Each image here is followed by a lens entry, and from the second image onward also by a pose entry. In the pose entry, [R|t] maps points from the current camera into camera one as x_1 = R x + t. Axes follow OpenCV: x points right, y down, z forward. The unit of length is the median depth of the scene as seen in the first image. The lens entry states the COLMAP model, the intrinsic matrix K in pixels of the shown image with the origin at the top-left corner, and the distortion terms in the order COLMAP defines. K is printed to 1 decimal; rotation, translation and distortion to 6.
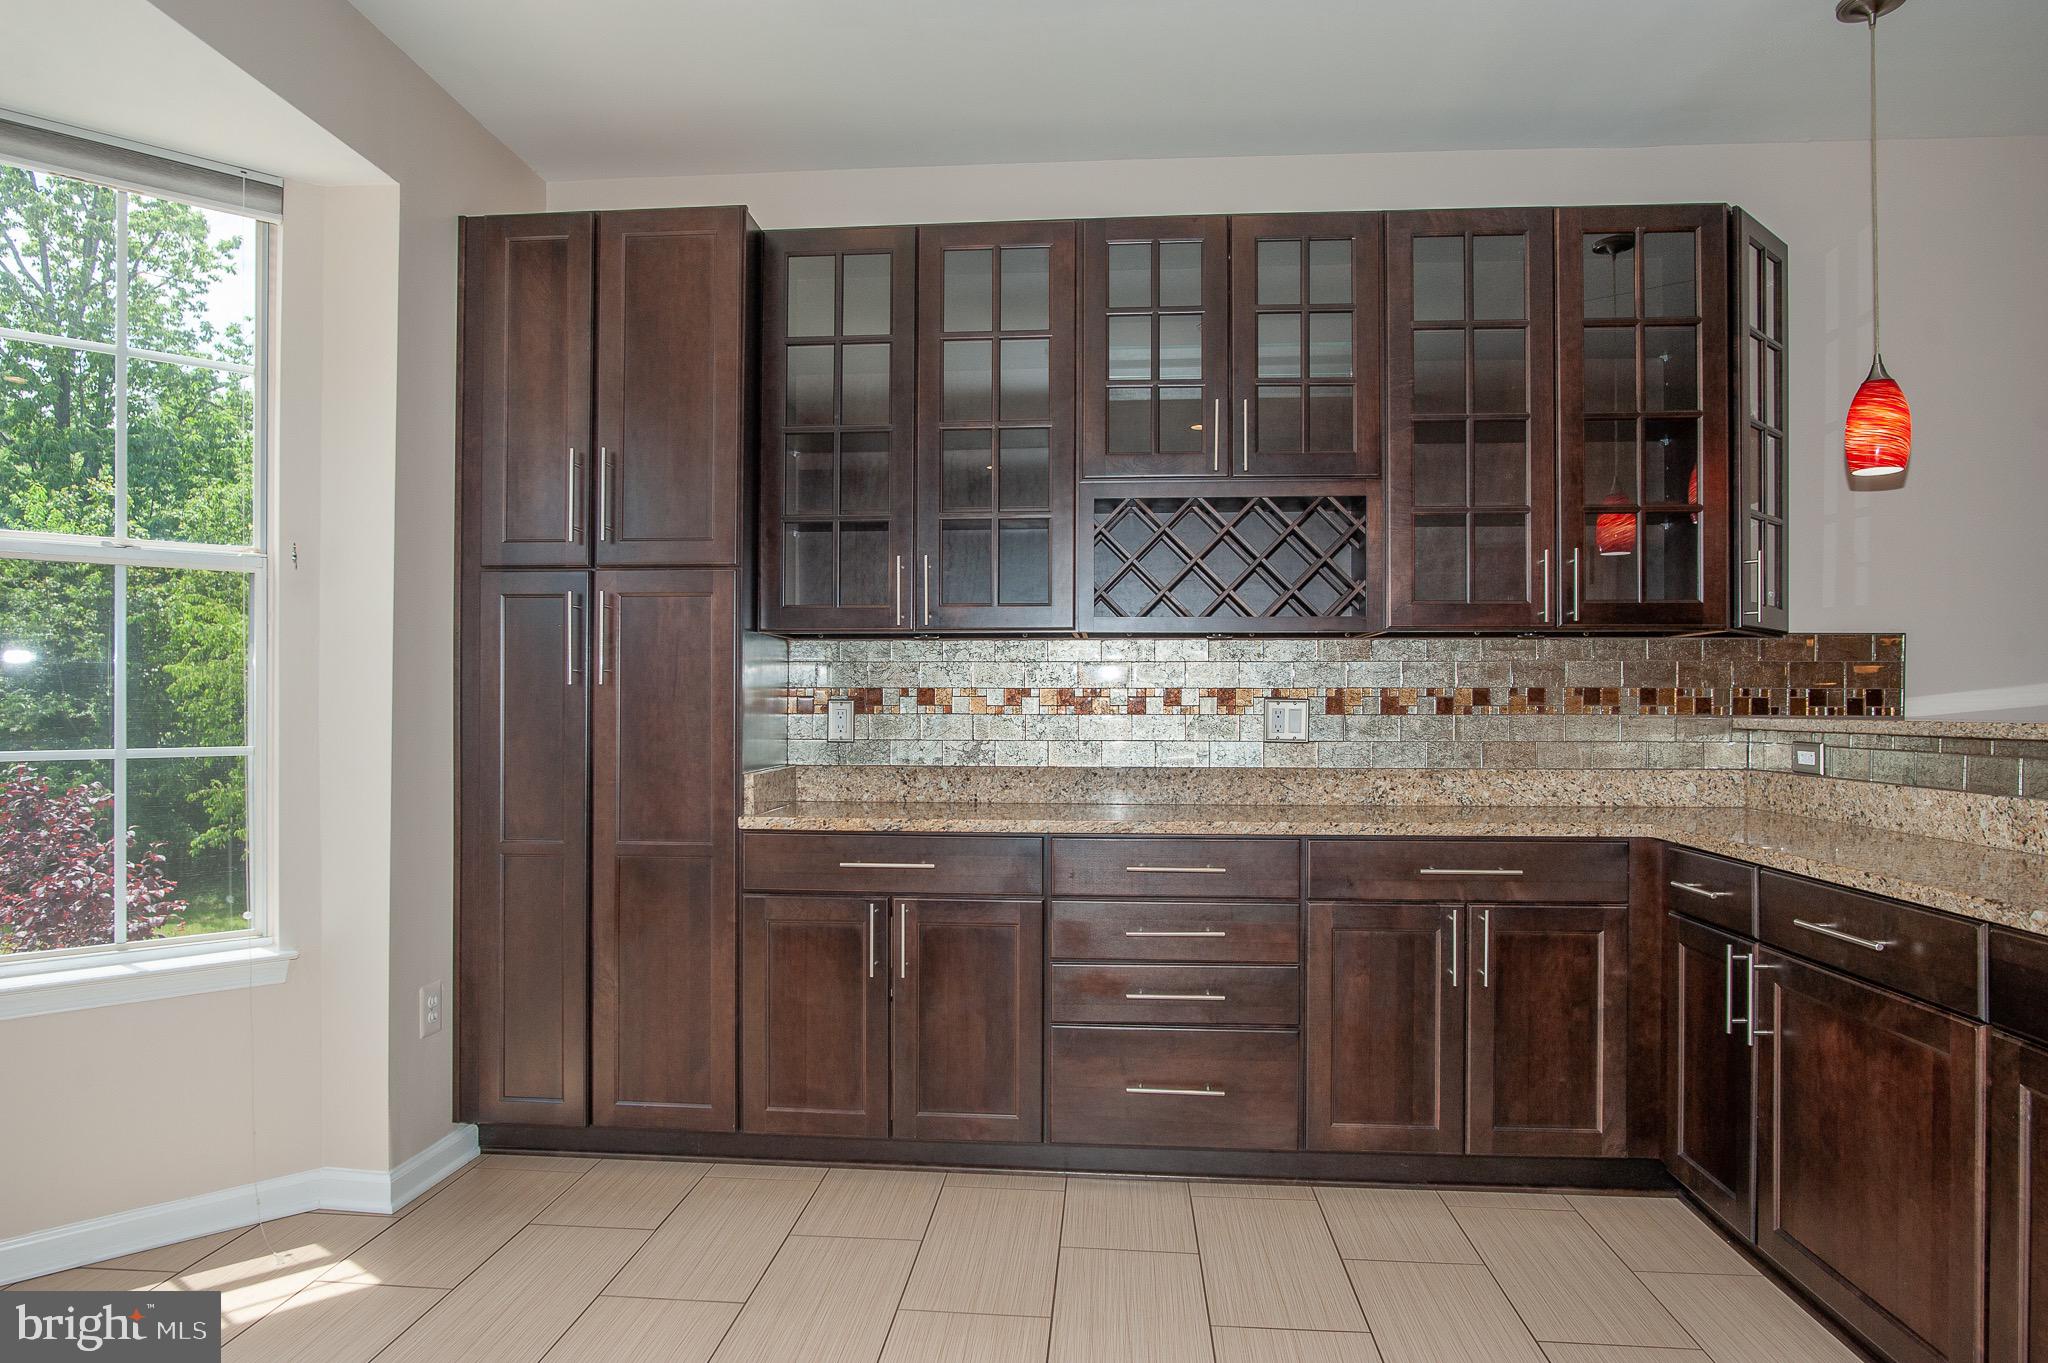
lens RADIAL K [[1209.2, 0, 1028.5], [0, 1209.2, 686.8], [0, 0, 1]] dist [-0.003188, 0.003395]
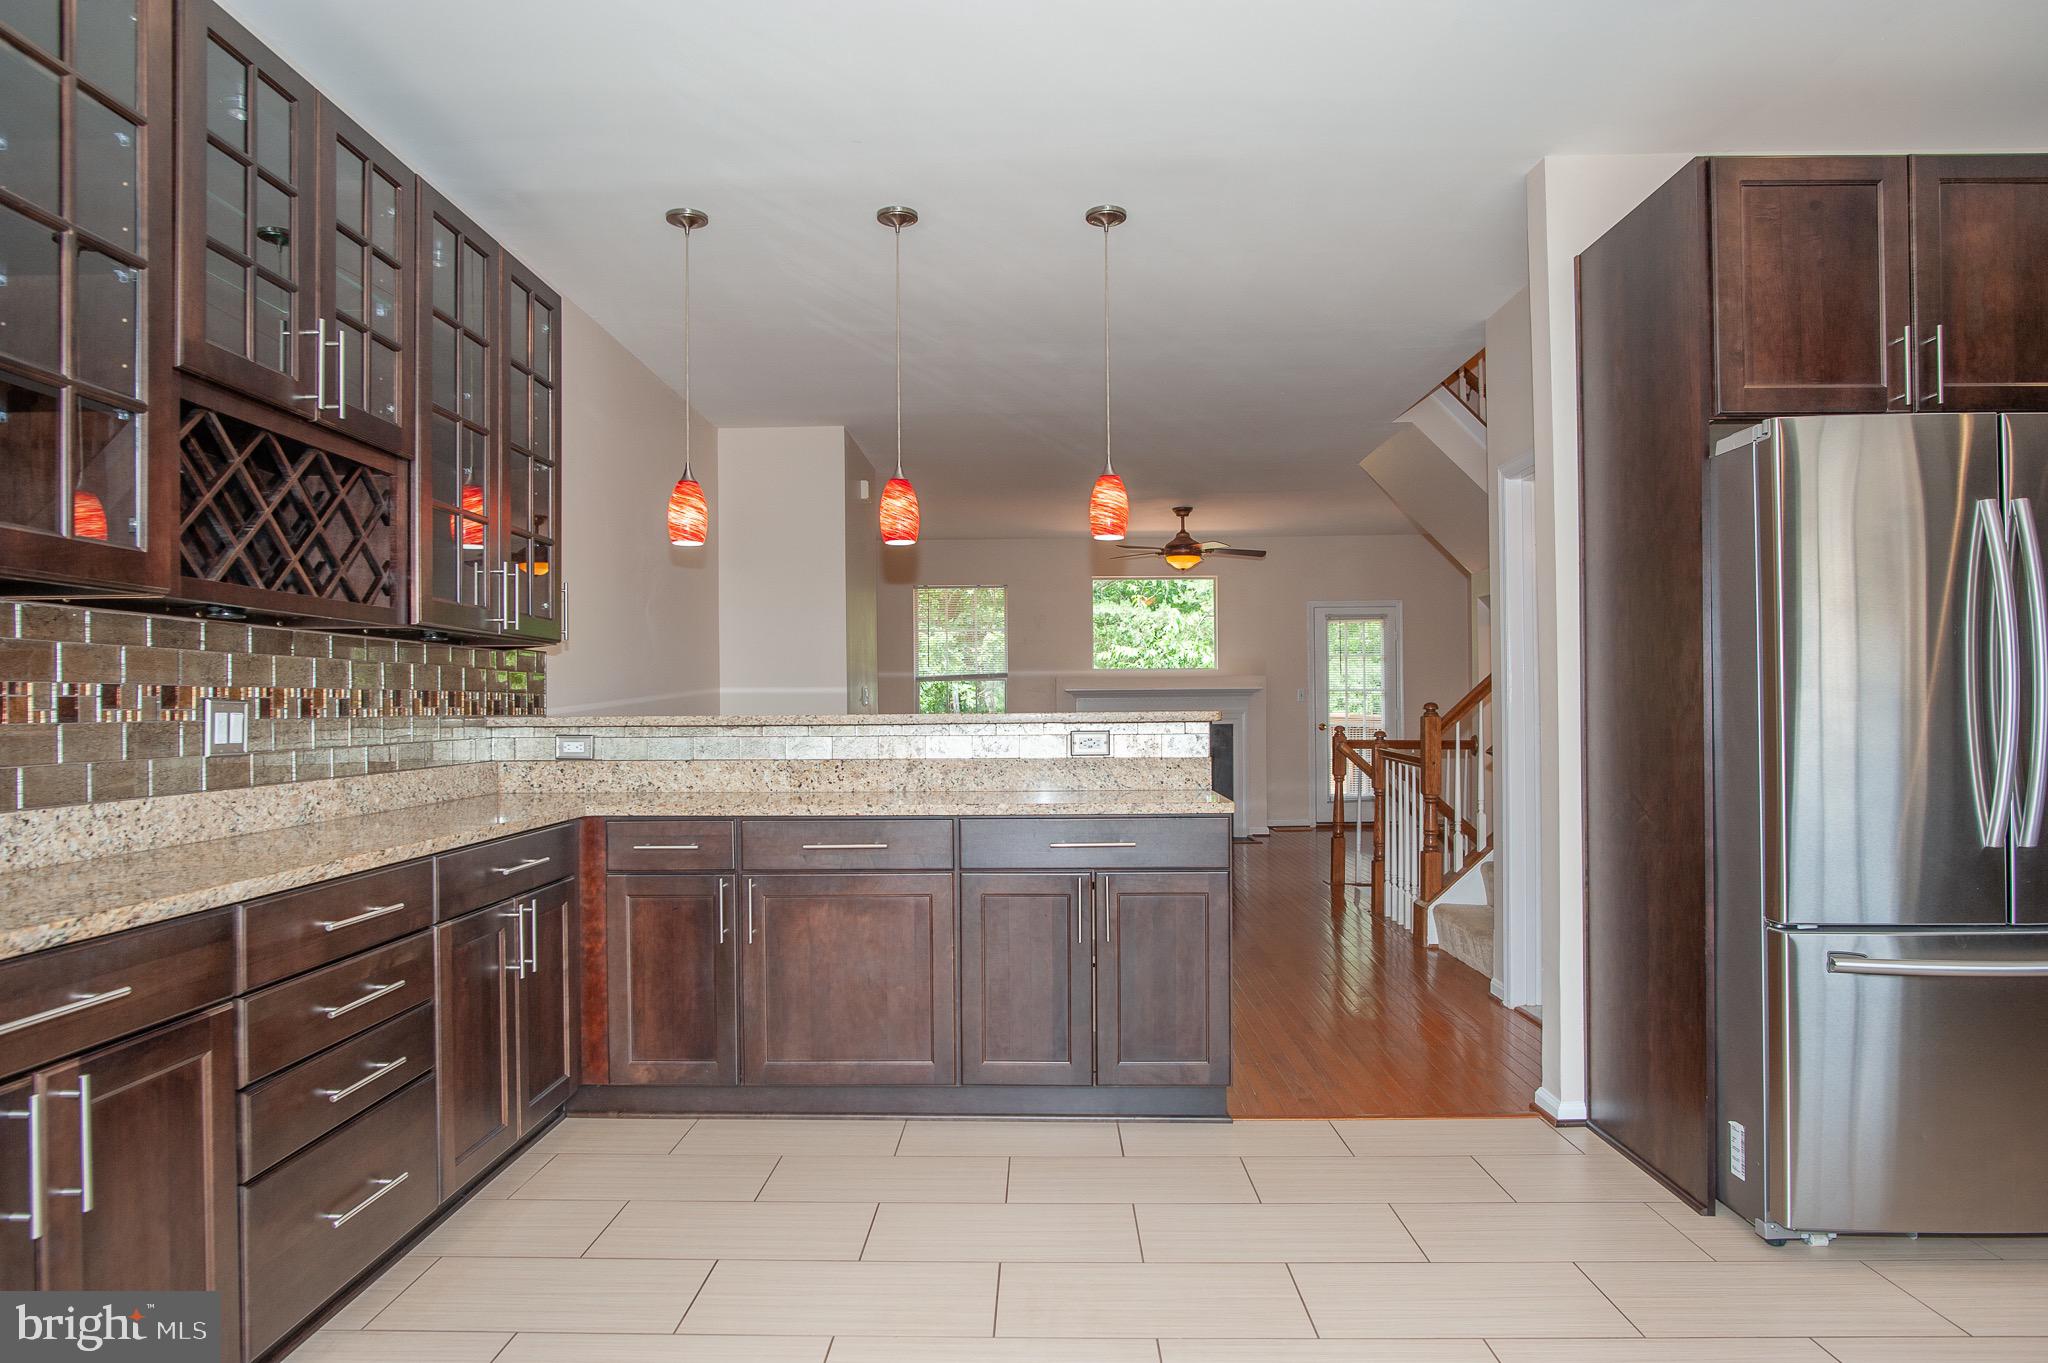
lens RADIAL K [[1209.2, 0, 1028.3], [0, 1209.2, 693.8], [0, 0, 1]] dist [-0.003188, 0.003395]
pose [[-0.069578, 0.008919, 0.997537, -0.670520], [-0.008832, 0.999915, -0.009556, 0.010392], [-0.997537, -0.009475, -0.069494, 0.612291]]
